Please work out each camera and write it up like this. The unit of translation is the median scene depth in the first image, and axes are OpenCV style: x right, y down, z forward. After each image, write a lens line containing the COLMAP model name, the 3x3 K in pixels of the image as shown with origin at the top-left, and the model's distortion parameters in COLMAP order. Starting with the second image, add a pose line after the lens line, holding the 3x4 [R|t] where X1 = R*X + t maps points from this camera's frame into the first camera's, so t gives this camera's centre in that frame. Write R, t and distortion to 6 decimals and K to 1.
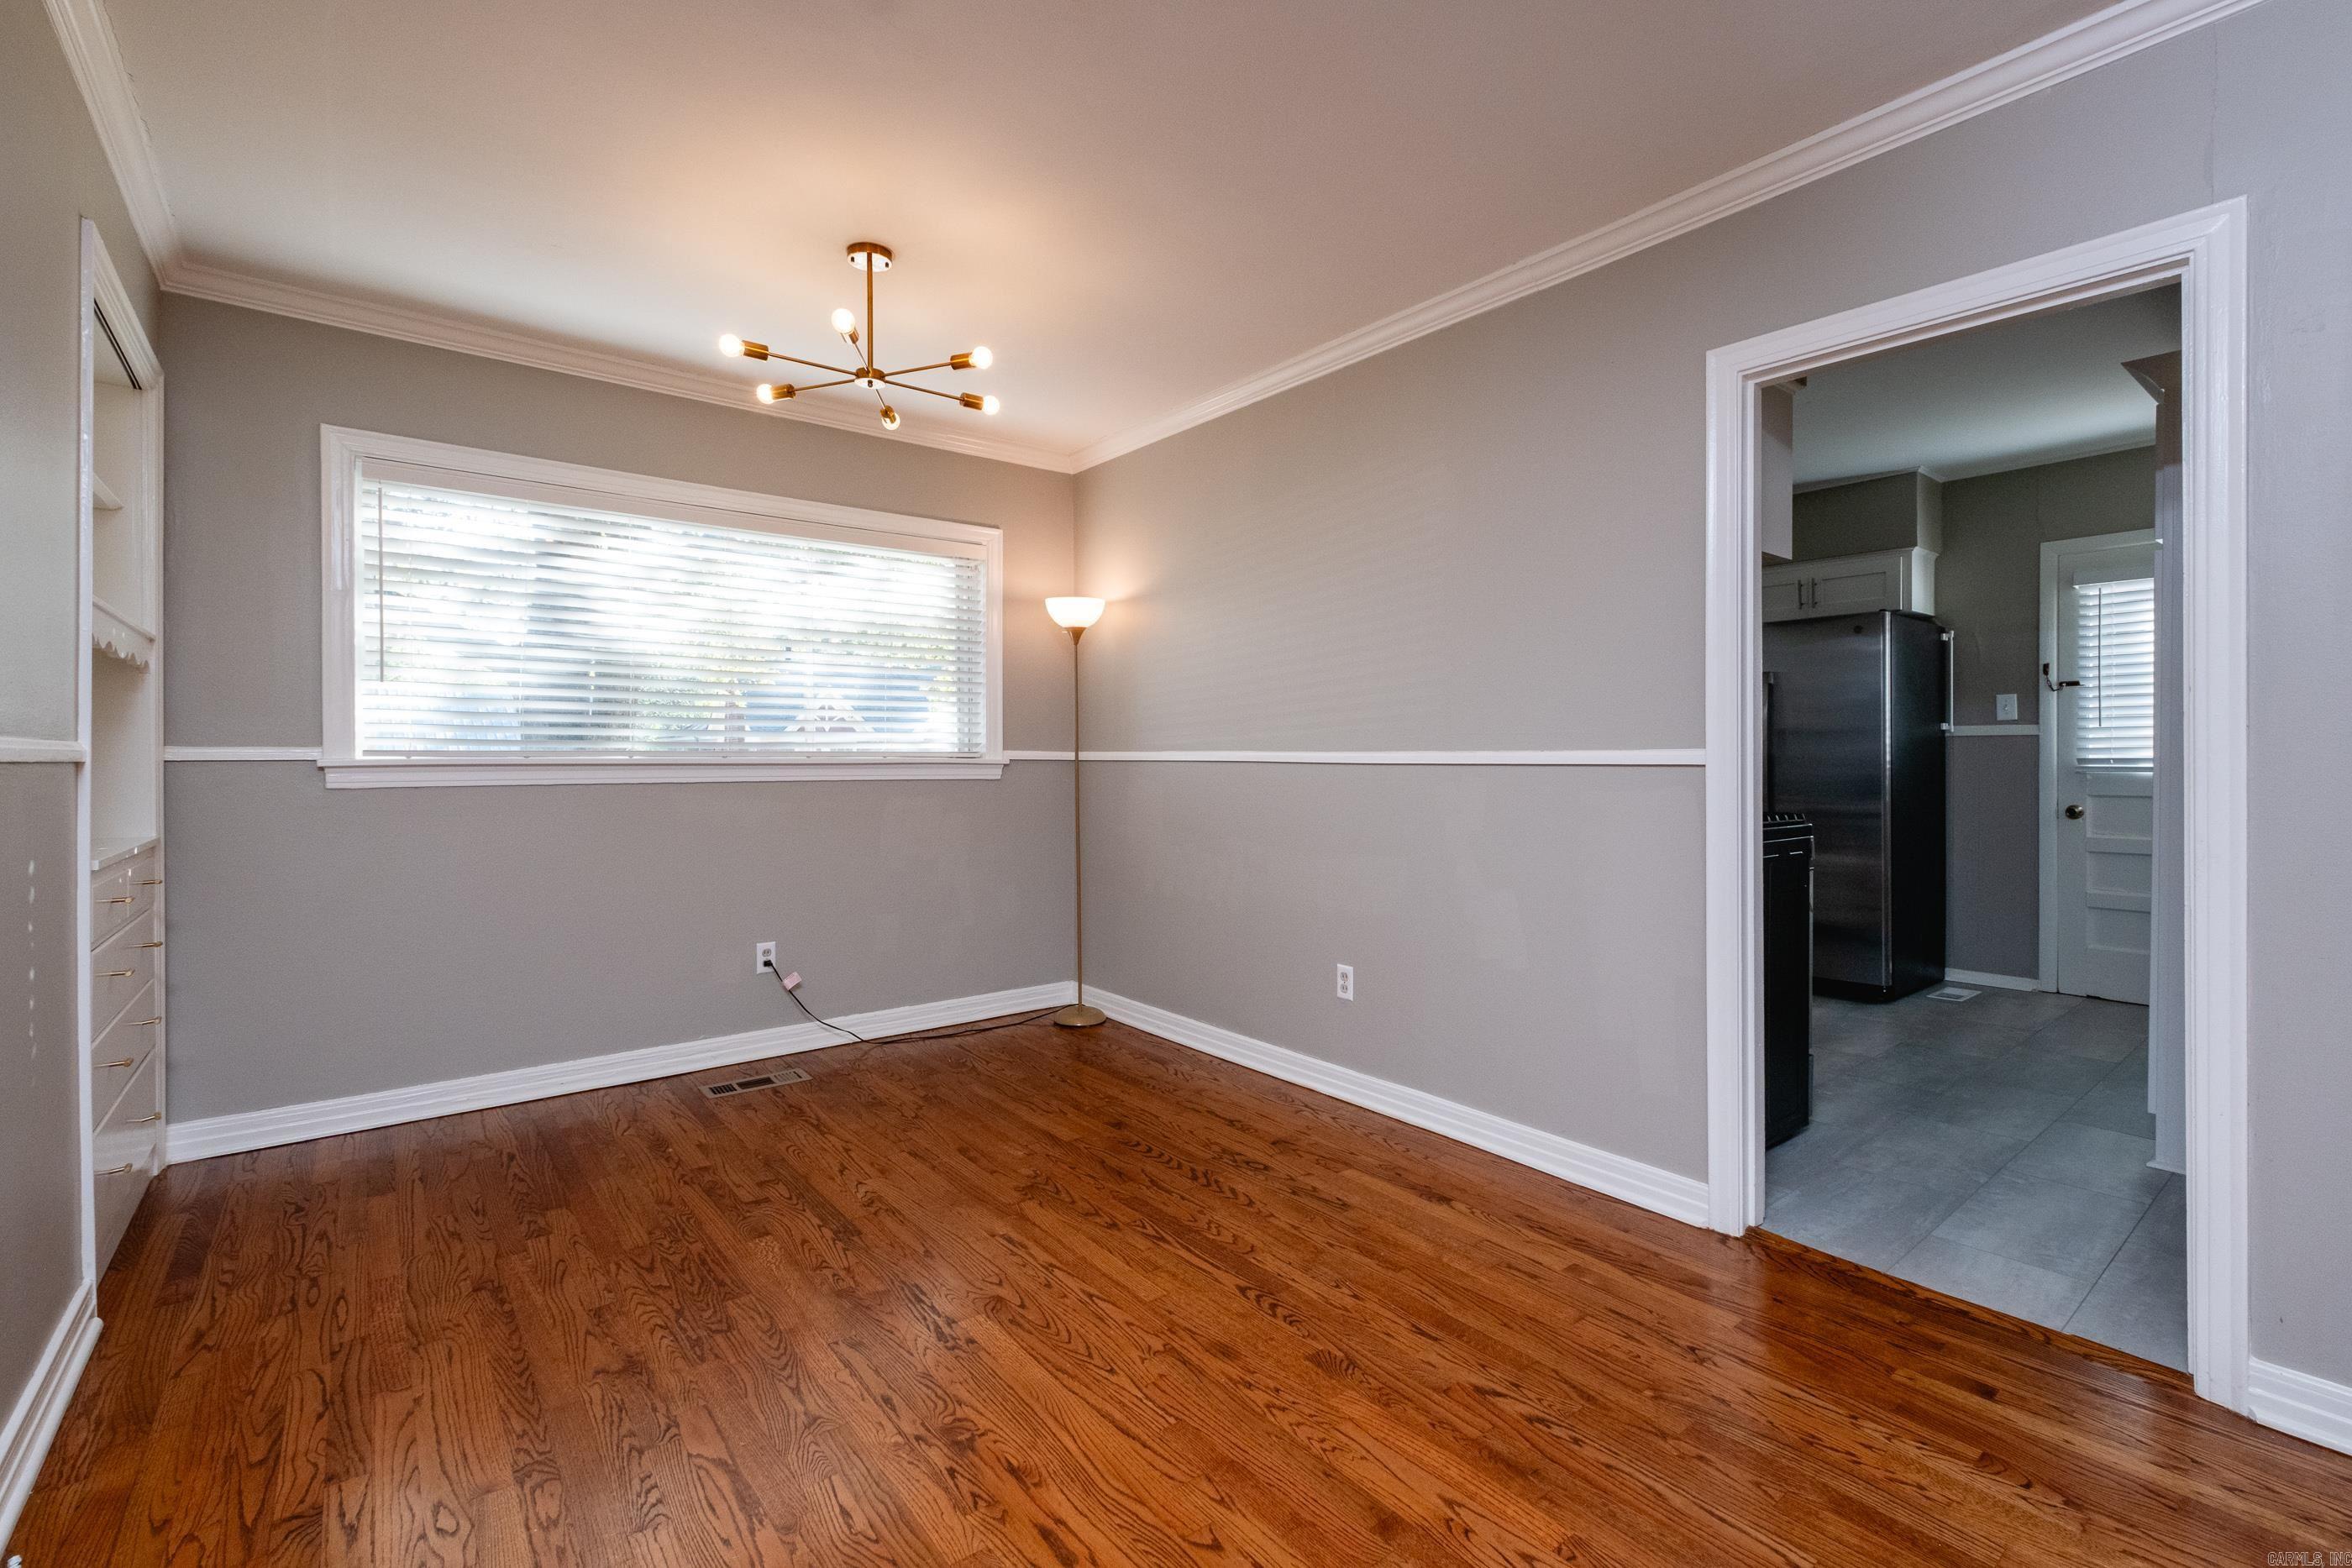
lens RADIAL K [[1014.1, 0, 1192.9], [0, 1014.1, 752.7], [0, 0, 1]] dist [0.017217, -0.009644]
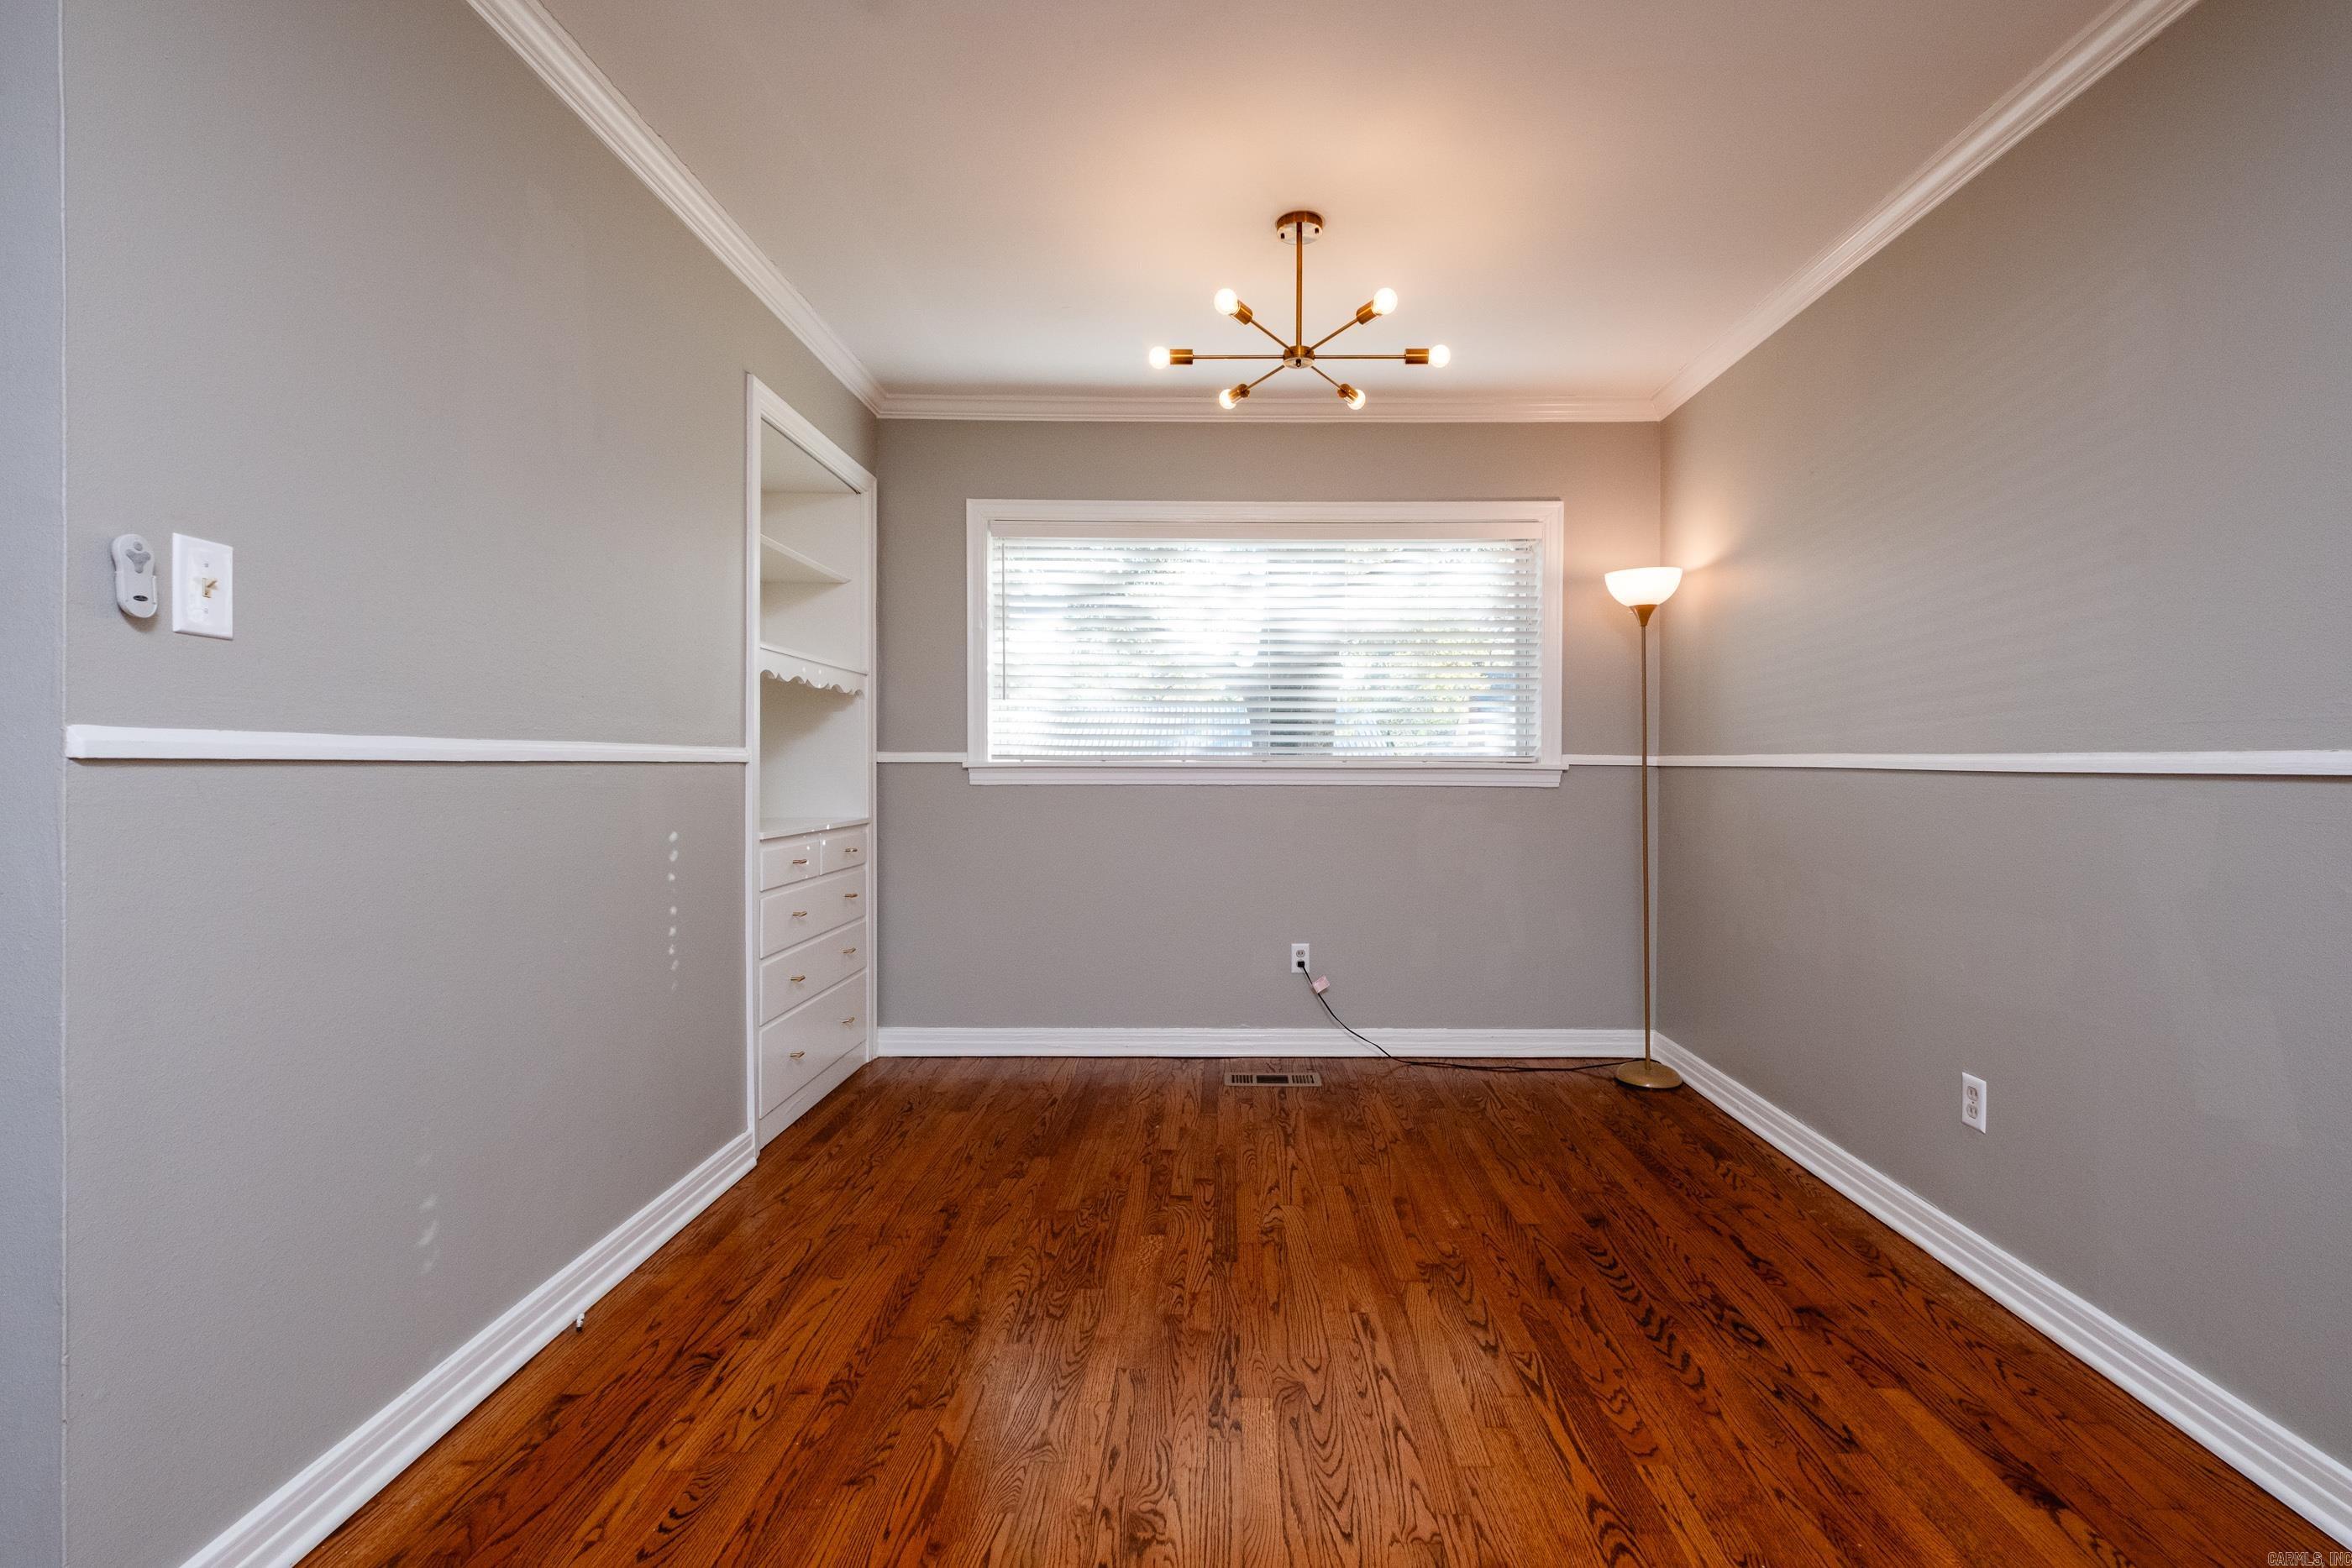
lens RADIAL K [[1023.5, 0, 1245.3], [0, 1023.5, 769.1], [0, 0, 1]] dist [0.012861, -0.007543]
pose [[0.785098, 0.006426, -0.619338, 0.215472], [-0.000537, 0.999953, 0.009695, 0.003115], [0.619371, -0.007280, 0.785065, 0.204981]]
